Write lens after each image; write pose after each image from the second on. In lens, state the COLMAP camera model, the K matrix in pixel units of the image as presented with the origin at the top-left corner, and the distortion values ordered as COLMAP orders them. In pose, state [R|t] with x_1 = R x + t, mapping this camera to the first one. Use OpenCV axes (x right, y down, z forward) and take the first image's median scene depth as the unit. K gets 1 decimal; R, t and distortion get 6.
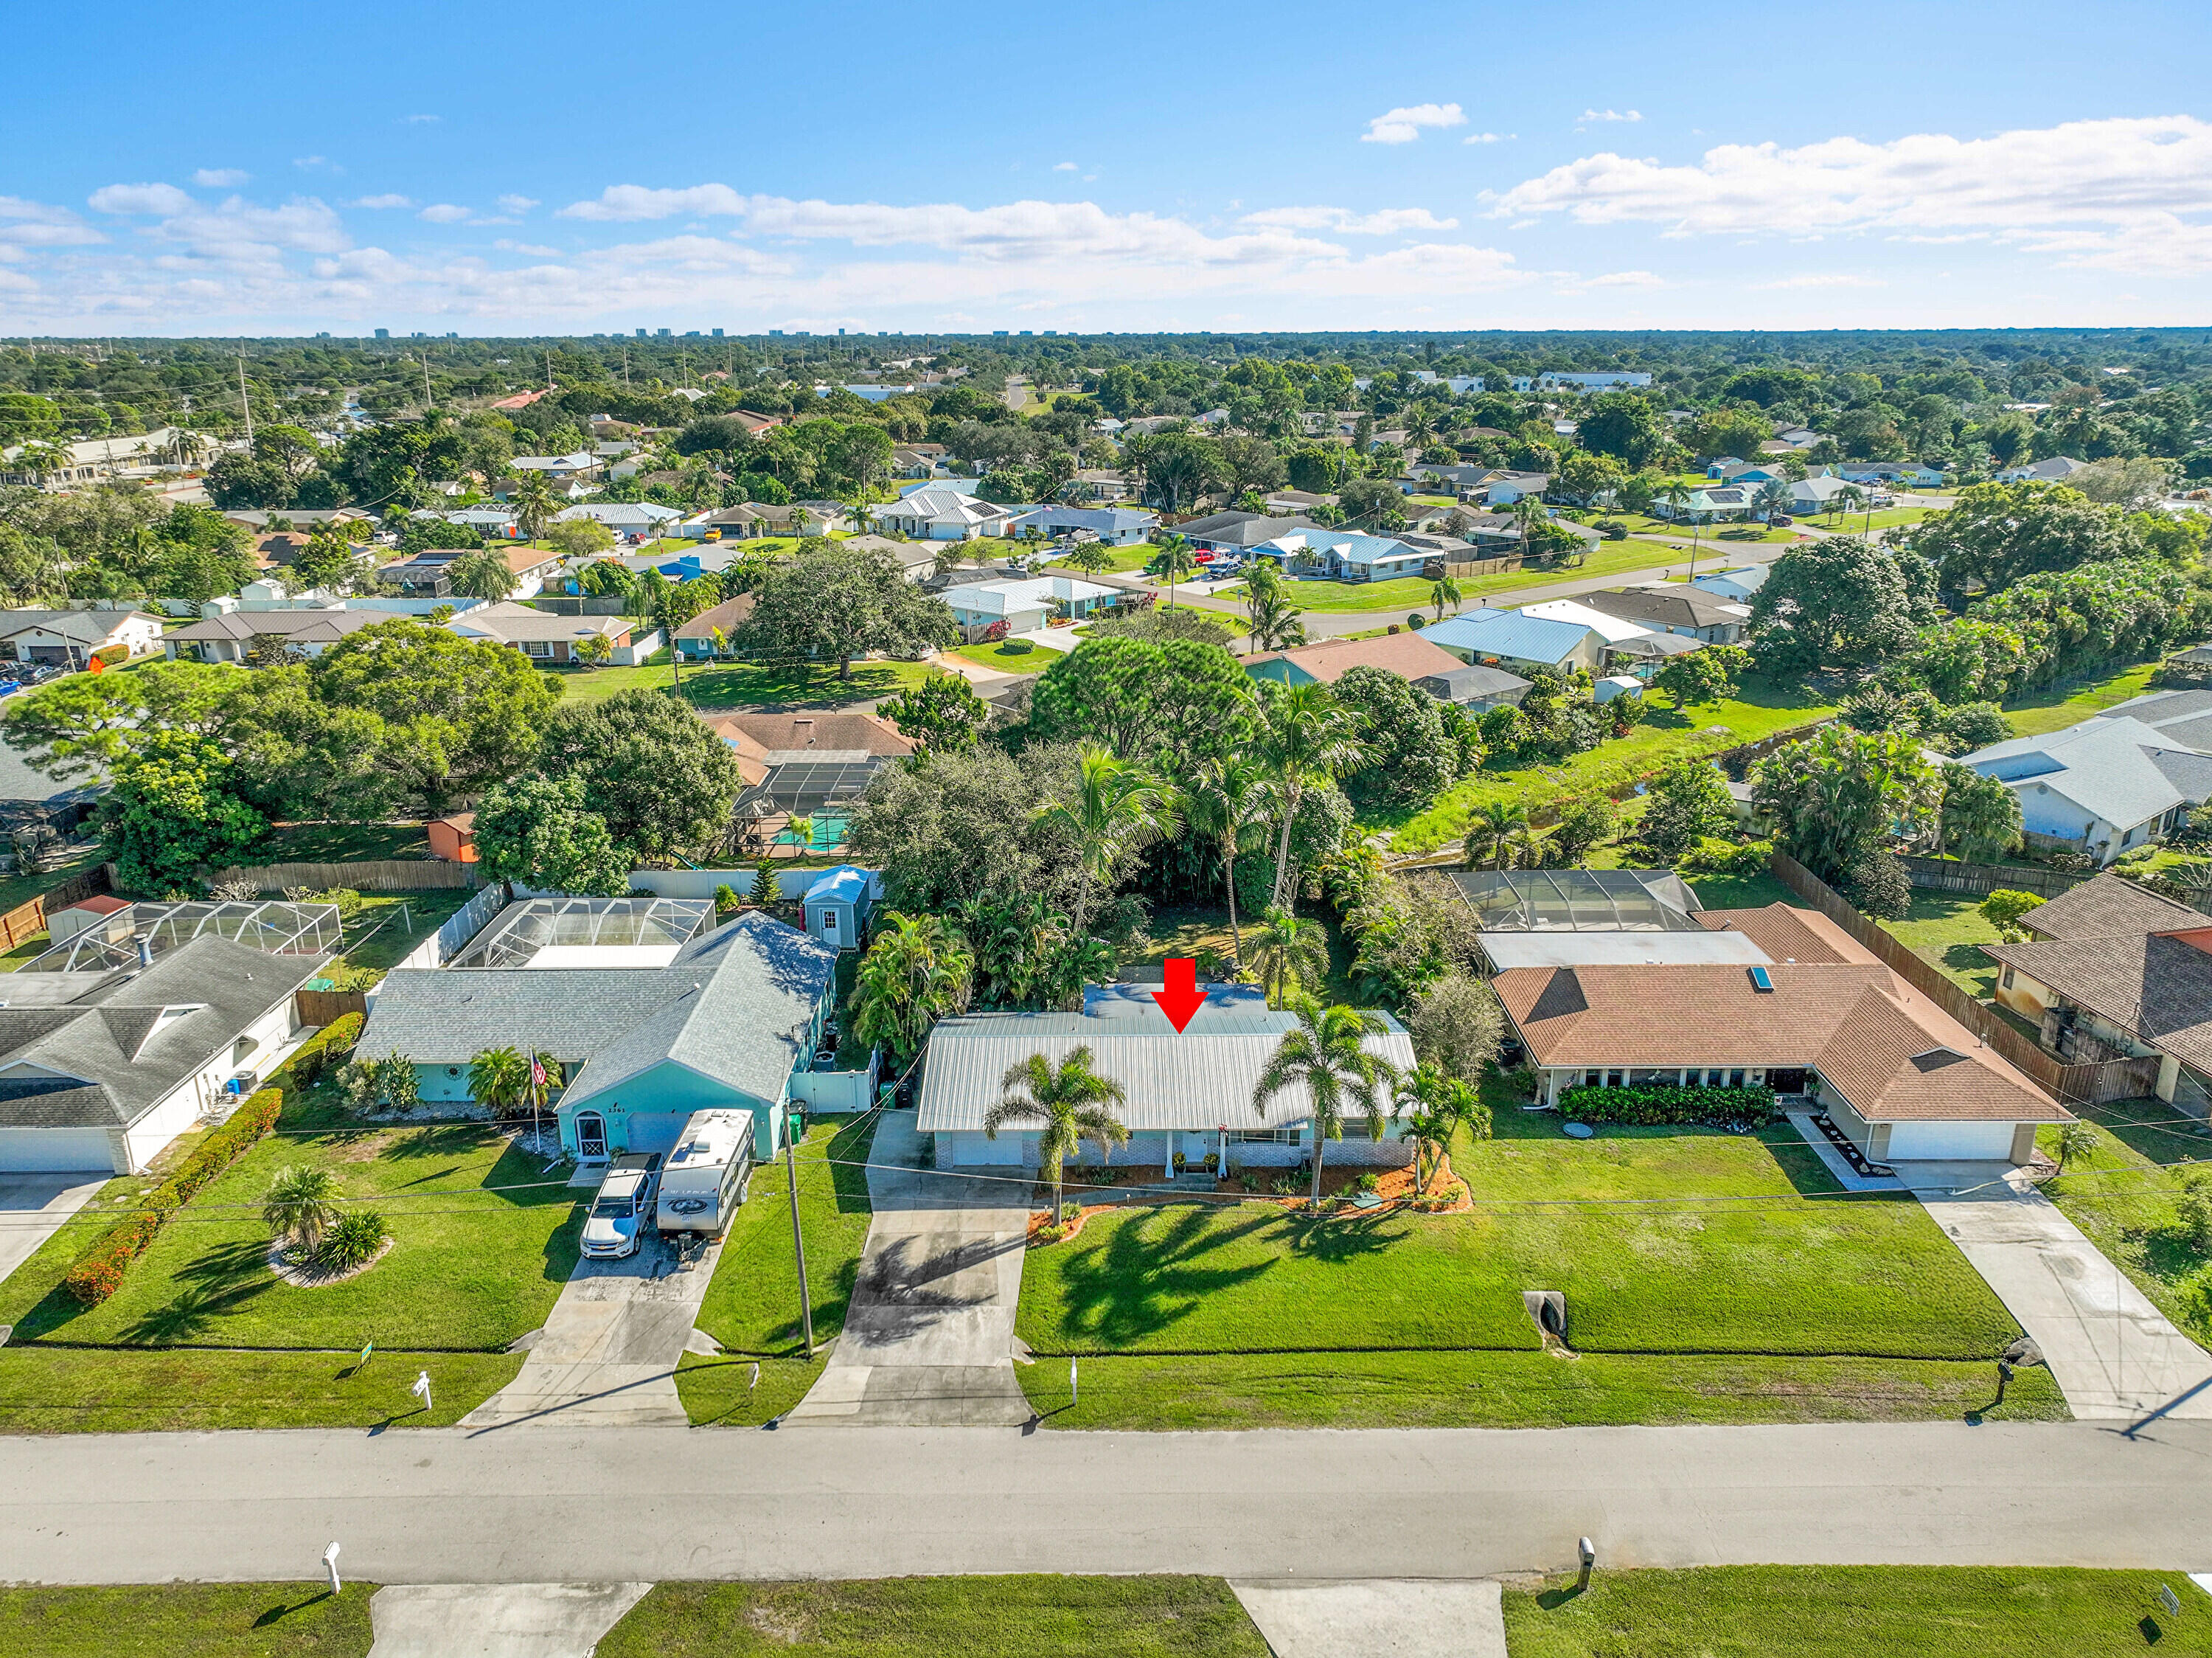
lens RADIAL K [[1556.4, 0, 1097.4], [0, 1556.4, 831.6], [0, 0, 1]] dist [0.006280, 0.000393]
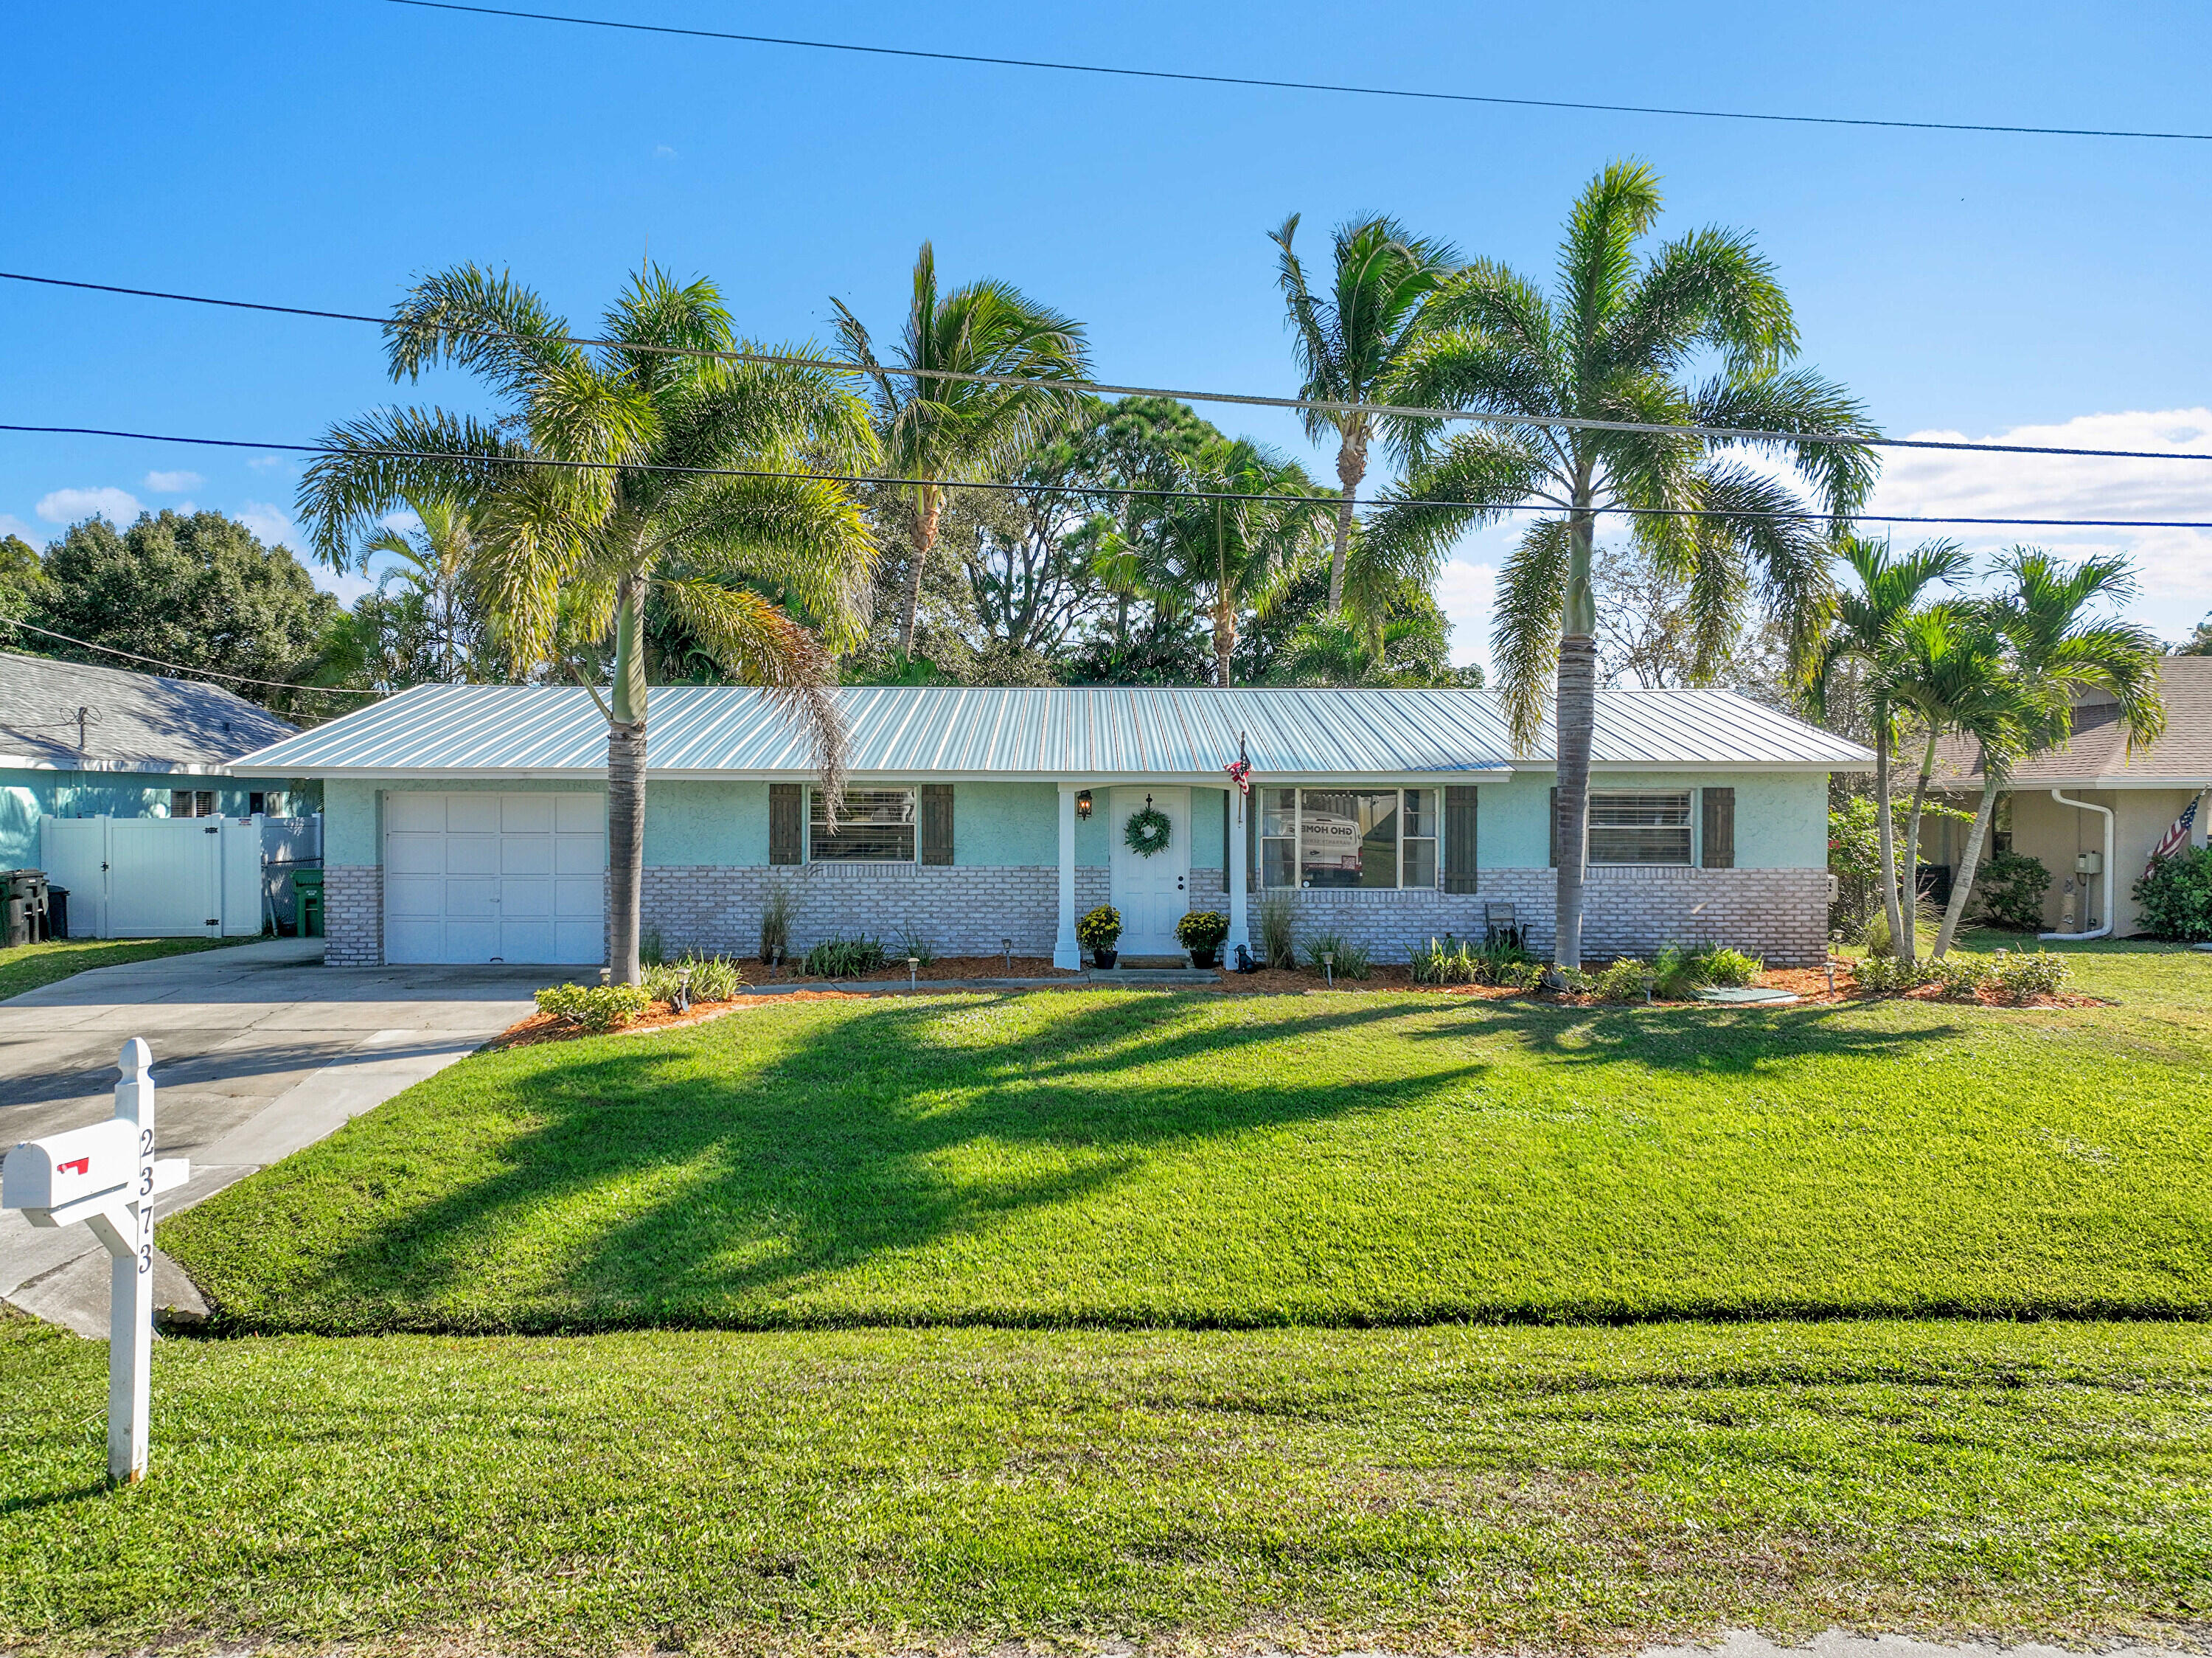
lens RADIAL K [[1556.6, 0, 1103.0], [0, 1556.6, 838.8], [0, 0, 1]] dist [0.005661, 0.003746]
pose [[0.999797, 0.008226, 0.018393, 0.050817], [-0.002584, 0.957675, -0.287841, 0.305565], [-0.019982, 0.287735, 0.957502, 0.747444]]
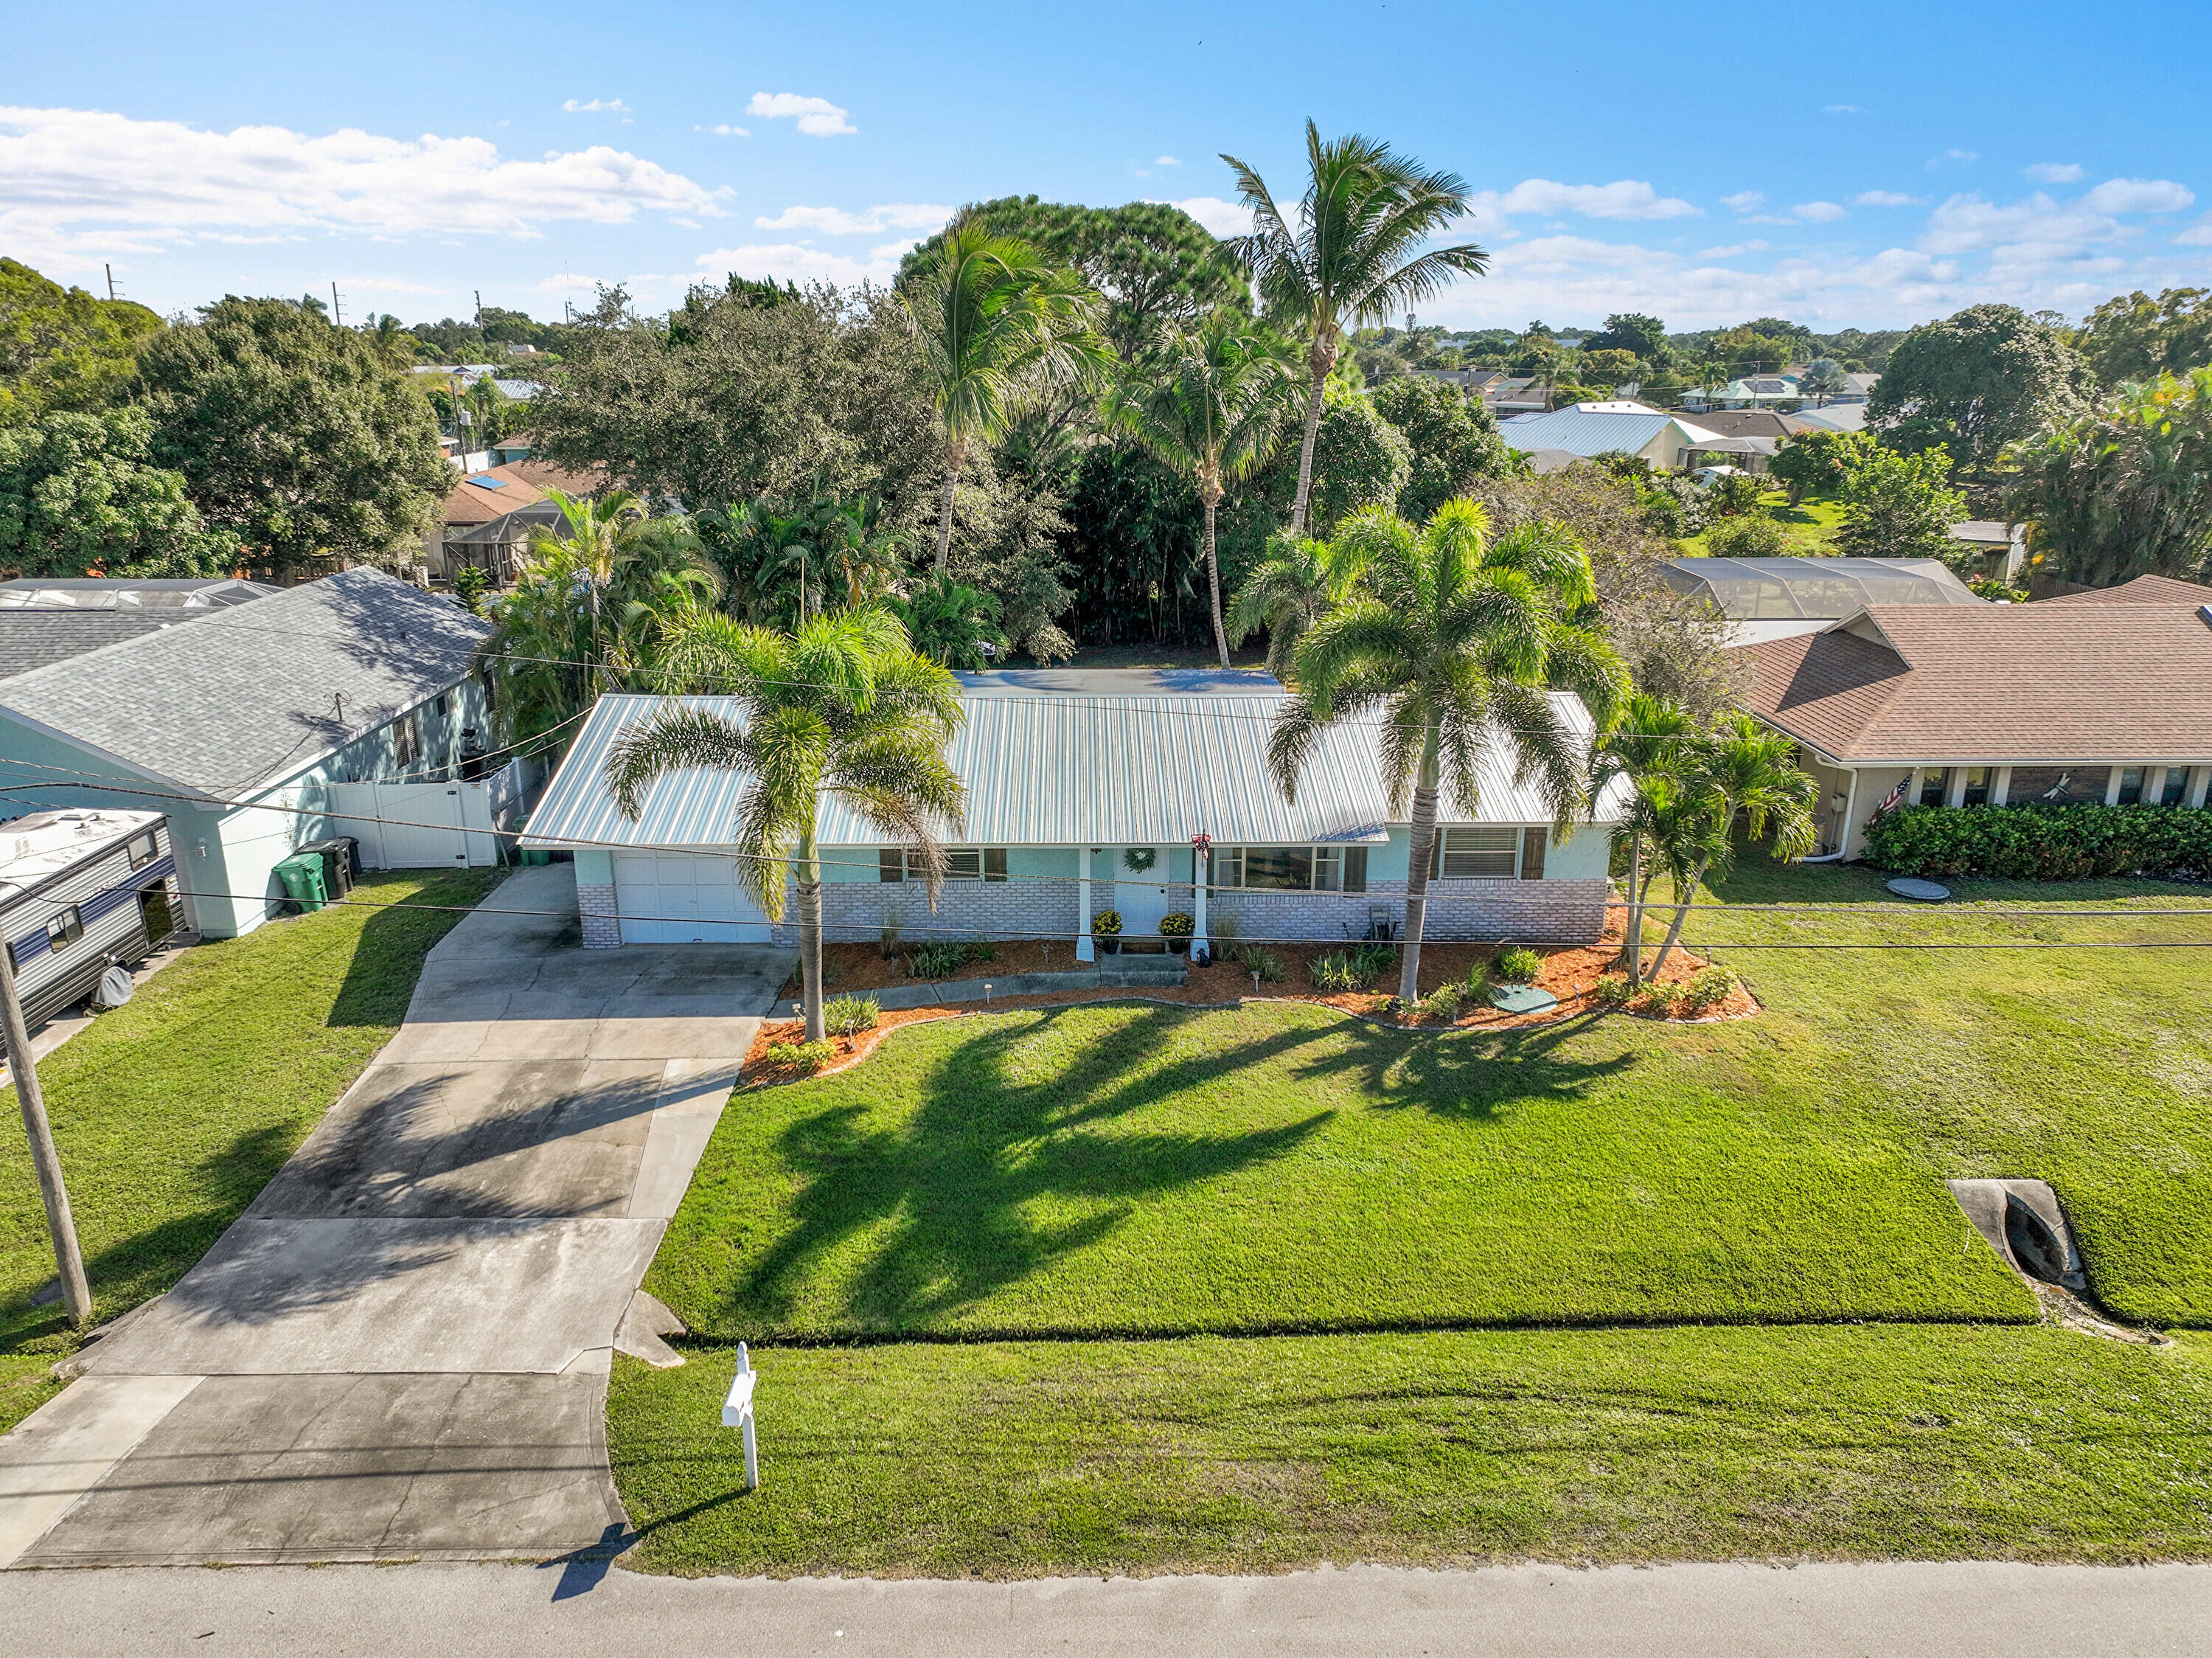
lens RADIAL K [[1556.4, 0, 1097.4], [0, 1556.4, 831.6], [0, 0, 1]] dist [0.006280, 0.000393]
pose [[0.999871, -0.000699, 0.016072, 0.045466], [0.000779, 0.999987, -0.004982, 0.198949], [-0.016068, 0.004994, 0.999858, 0.577167]]
